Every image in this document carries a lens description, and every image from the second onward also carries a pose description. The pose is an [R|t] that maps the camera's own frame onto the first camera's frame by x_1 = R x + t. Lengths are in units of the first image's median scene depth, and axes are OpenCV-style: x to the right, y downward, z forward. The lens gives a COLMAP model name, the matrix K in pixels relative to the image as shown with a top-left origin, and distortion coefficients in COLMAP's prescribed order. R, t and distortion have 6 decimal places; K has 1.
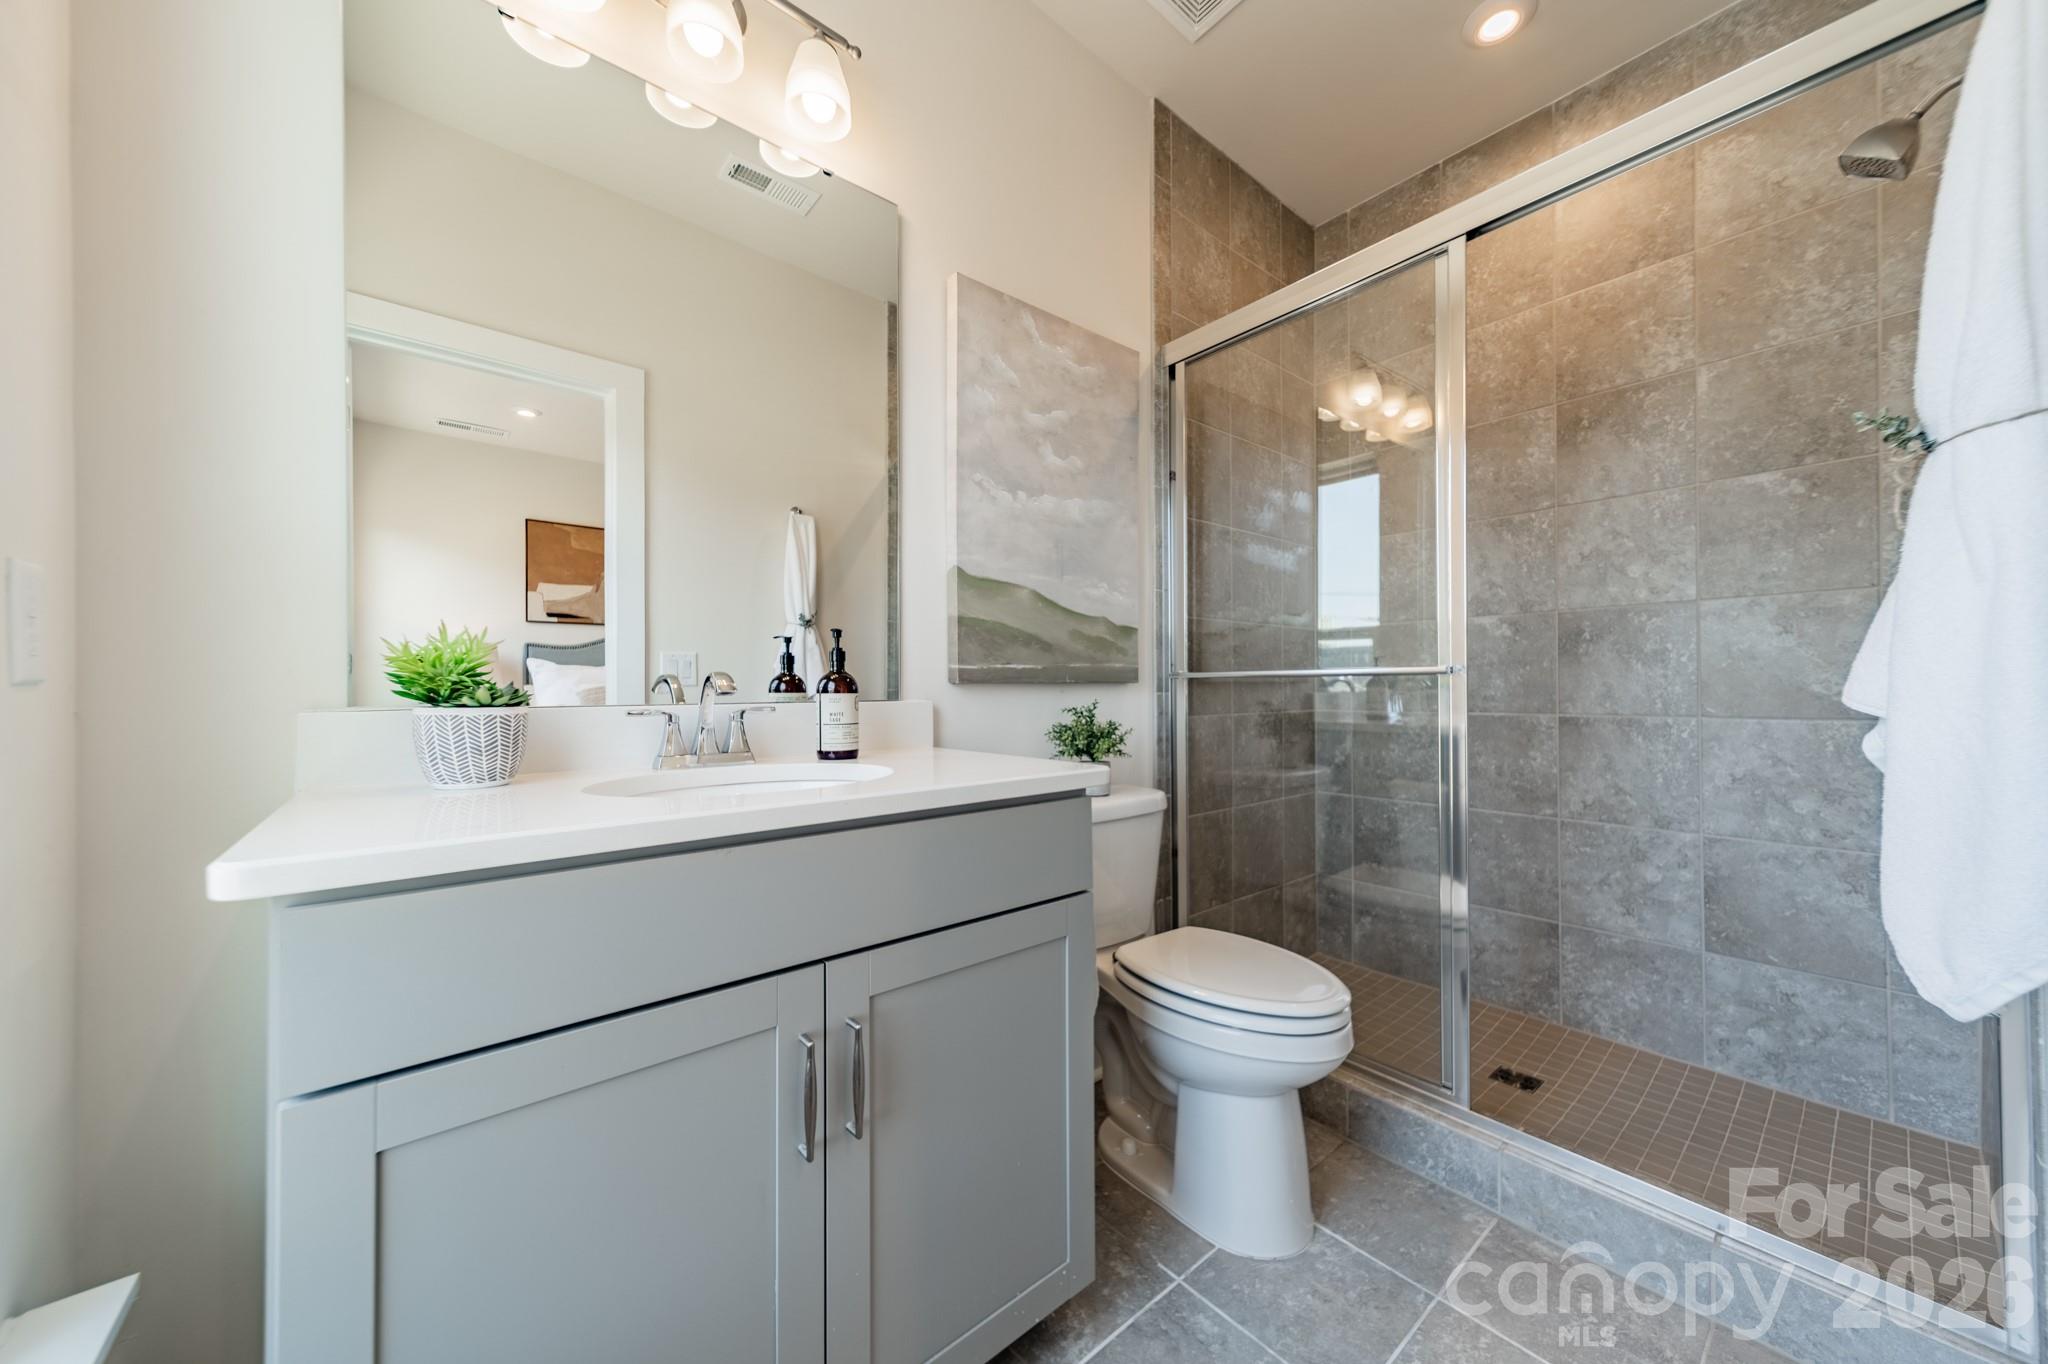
lens RADIAL K [[714.5, 0, 1034.9], [0, 714.5, 683.5], [0, 0, 1]] dist [0.007322, -0.000386]
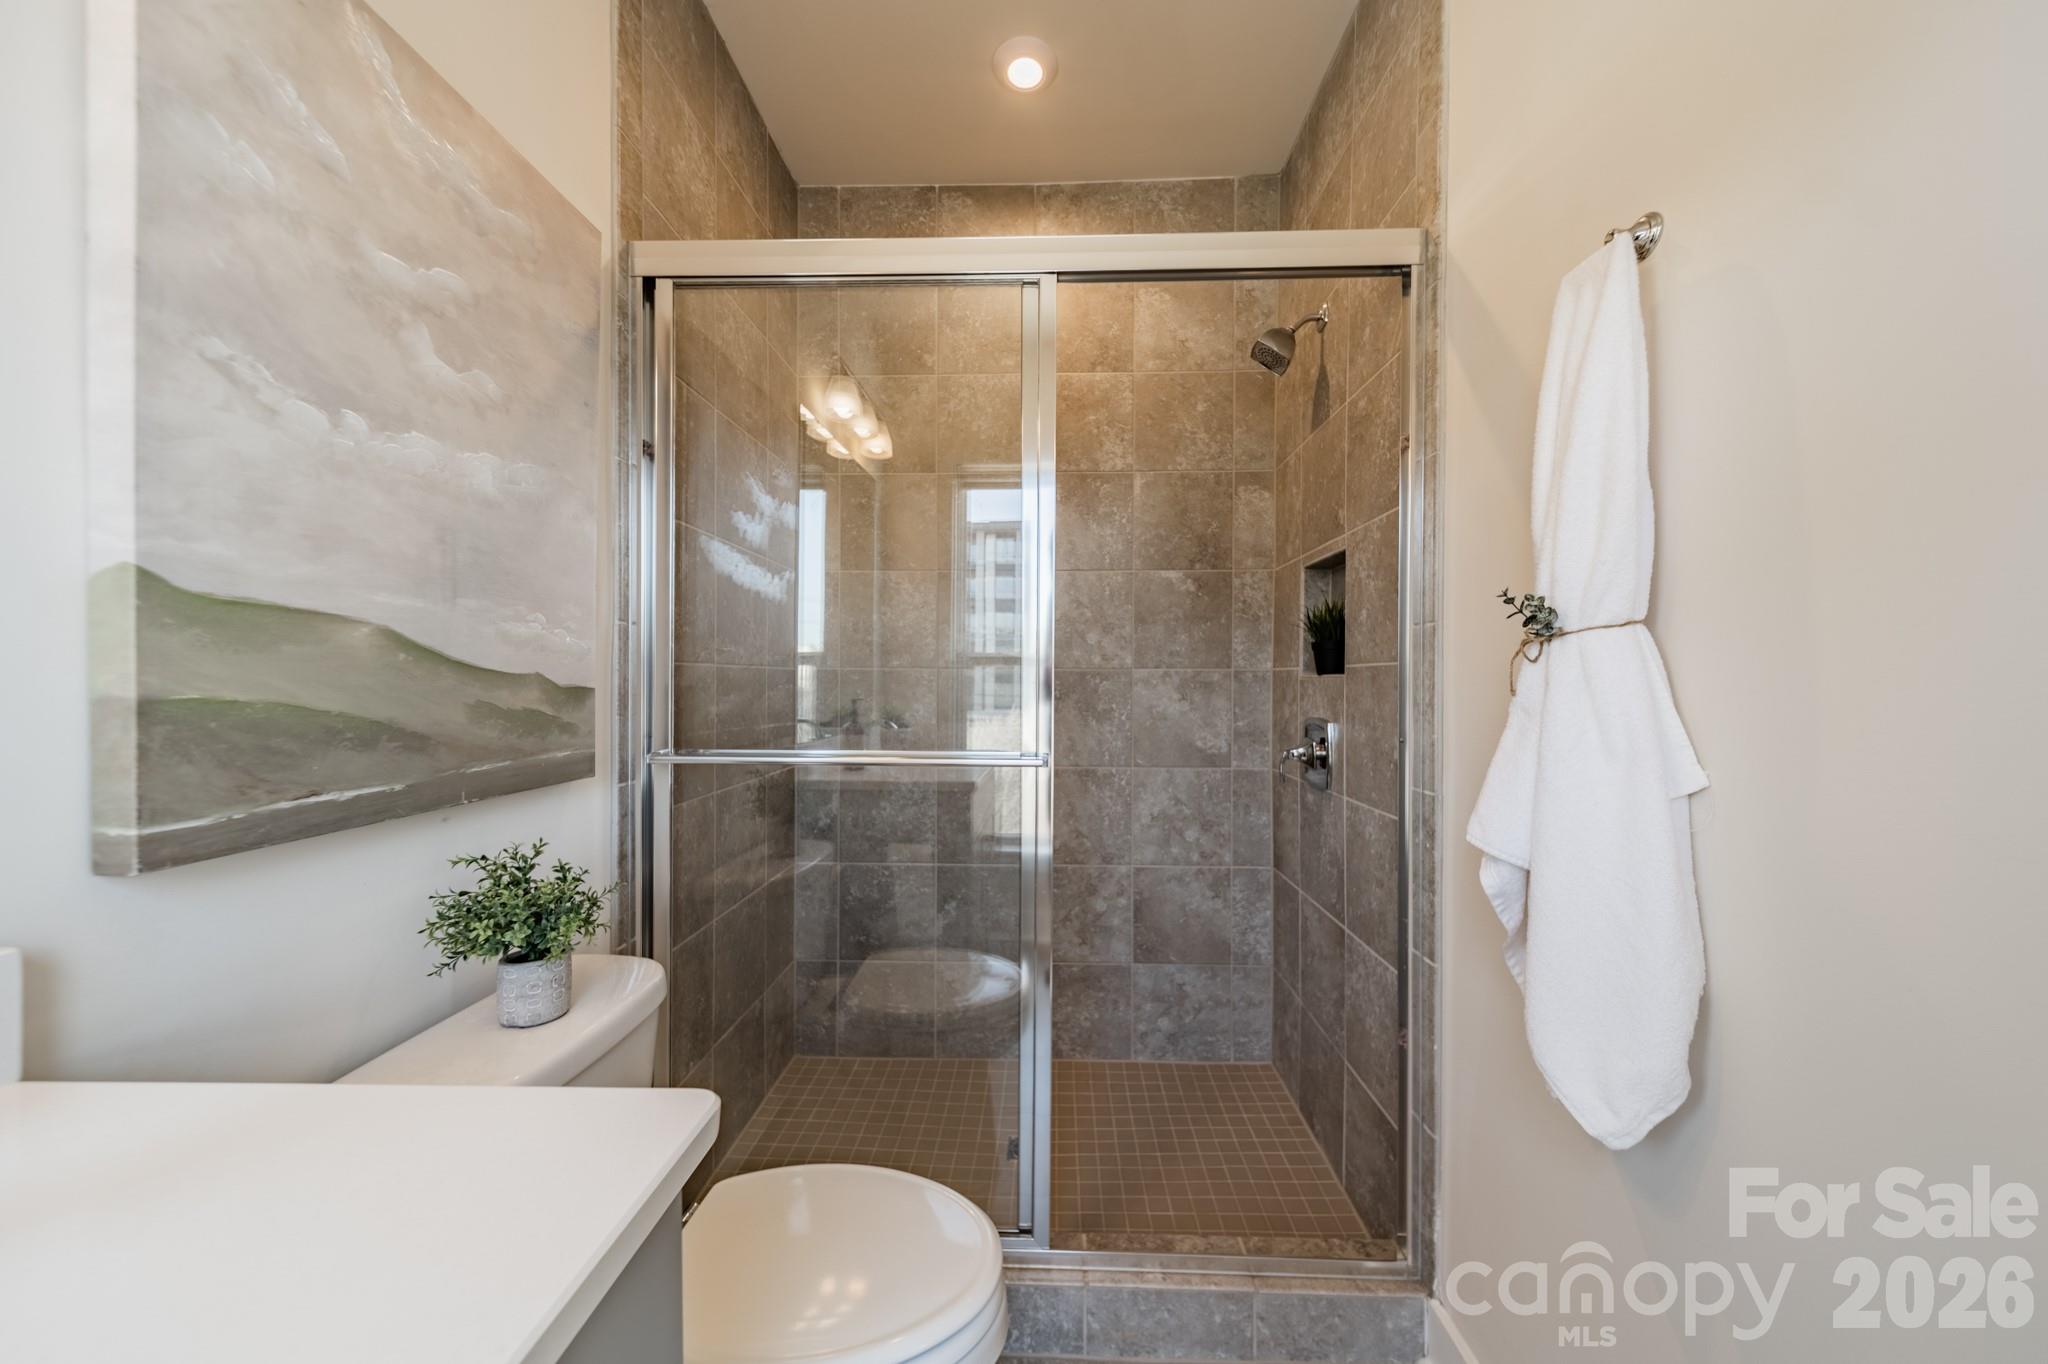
lens RADIAL K [[714.5, 0, 1034.9], [0, 714.5, 683.5], [0, 0, 1]] dist [0.007322, -0.000386]
pose [[0.665818, 0.005780, 0.746092, -0.065431], [-0.013929, 0.999892, 0.004684, -0.094690], [-0.745984, -0.013512, 0.665827, 0.335182]]
